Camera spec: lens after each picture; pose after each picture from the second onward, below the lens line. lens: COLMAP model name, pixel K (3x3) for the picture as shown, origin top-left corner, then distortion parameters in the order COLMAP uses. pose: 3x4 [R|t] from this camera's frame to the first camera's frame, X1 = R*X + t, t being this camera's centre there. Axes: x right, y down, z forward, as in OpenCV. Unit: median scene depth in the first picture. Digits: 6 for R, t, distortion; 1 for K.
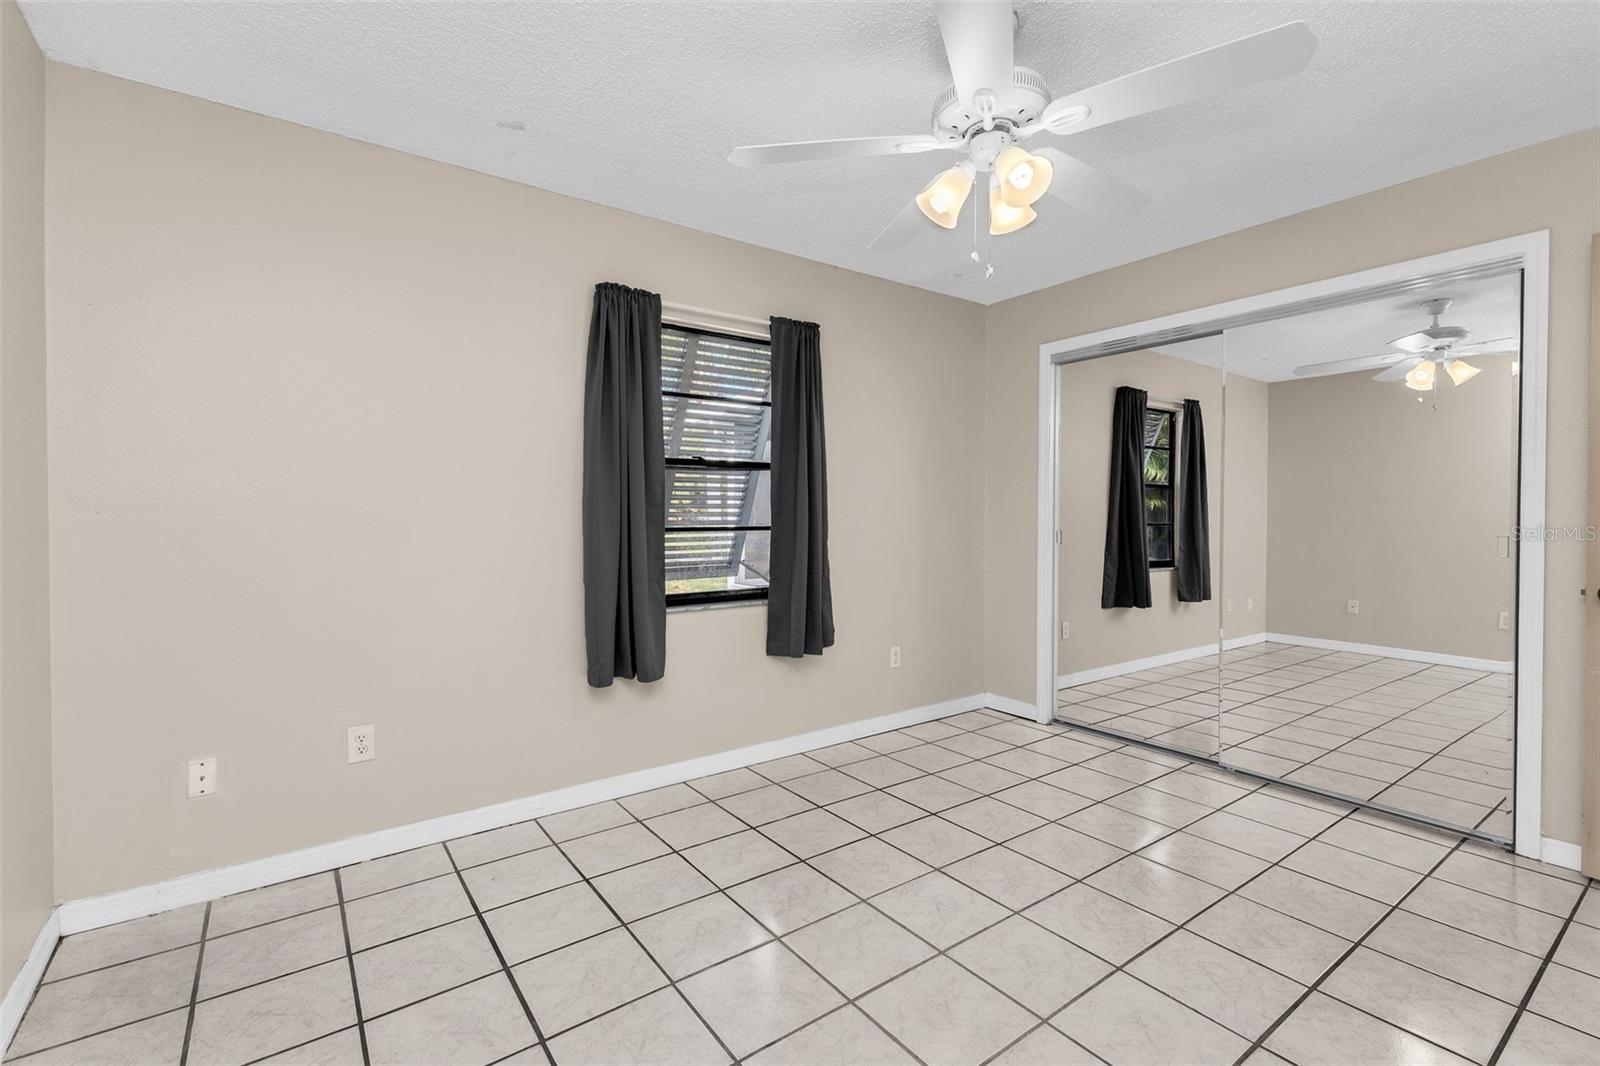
lens RADIAL K [[708.6, 0, 803.6], [0, 708.6, 528.8], [0, 0, 1]] dist [0.011305, 0.001221]
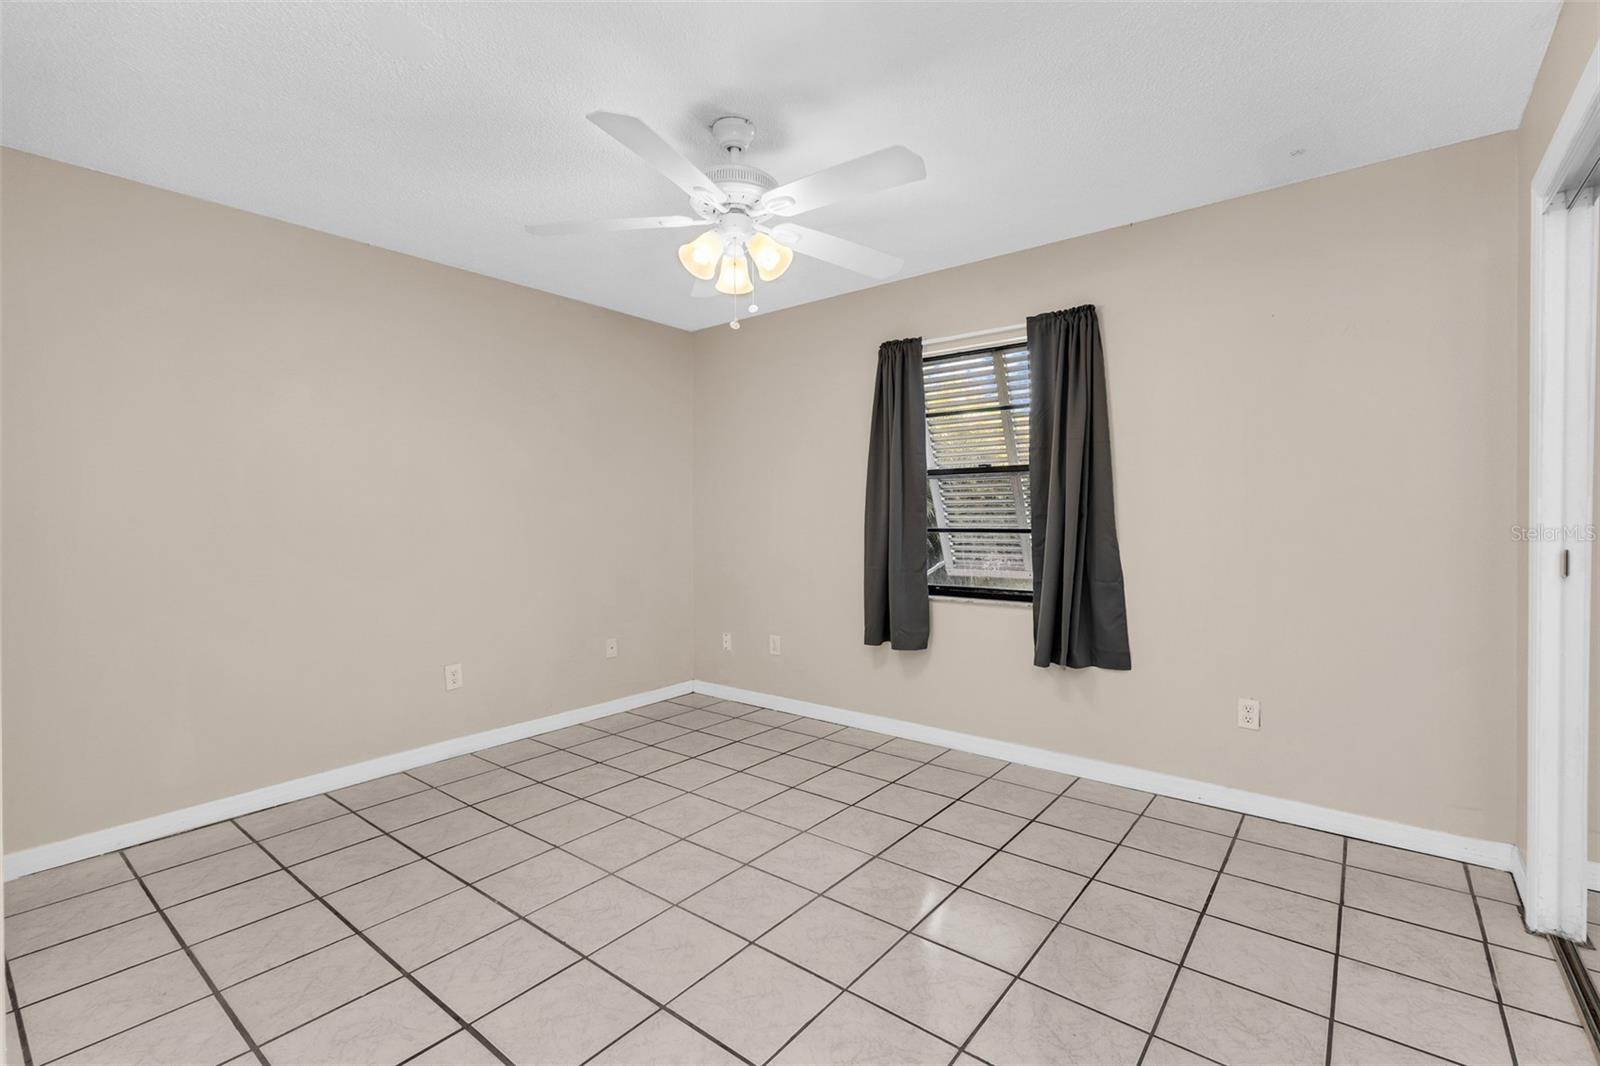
lens RADIAL K [[708.6, 0, 809.4], [0, 708.6, 528.1], [0, 0, 1]] dist [0.011305, 0.001221]
pose [[0.278388, 0.016746, -0.960323, 0.833573], [-0.015558, 0.999795, 0.012924, -0.012967], [0.960343, 0.011343, 0.278591, 0.436013]]
